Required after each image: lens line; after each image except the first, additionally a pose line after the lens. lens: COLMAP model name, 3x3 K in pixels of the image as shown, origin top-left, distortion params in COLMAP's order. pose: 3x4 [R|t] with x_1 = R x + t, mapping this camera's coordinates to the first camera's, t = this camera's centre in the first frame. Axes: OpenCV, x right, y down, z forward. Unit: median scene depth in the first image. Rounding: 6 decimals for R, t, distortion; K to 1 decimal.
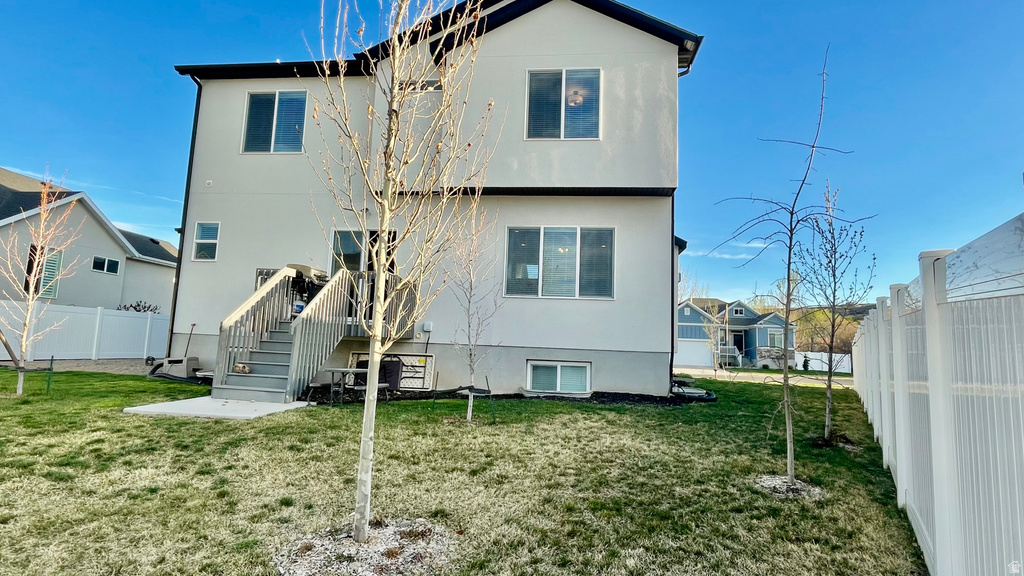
lens RADIAL K [[501.3, 0, 512.0], [0, 501.3, 288.0], [0, 0, 1]] dist [0.003022, 0.001224]
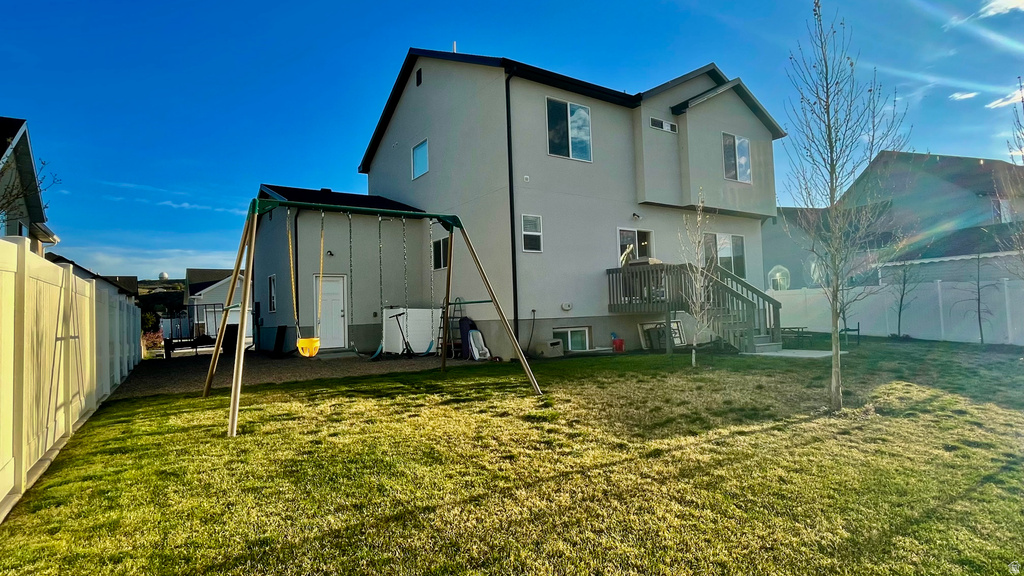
lens RADIAL K [[501.3, 0, 512.0], [0, 501.3, 288.0], [0, 0, 1]] dist [0.003022, 0.001224]
pose [[0.793939, -0.017663, 0.607740, -1.301305], [-0.003762, 0.999416, 0.033960, -0.012503], [-0.607985, -0.029248, 0.793409, 0.165107]]
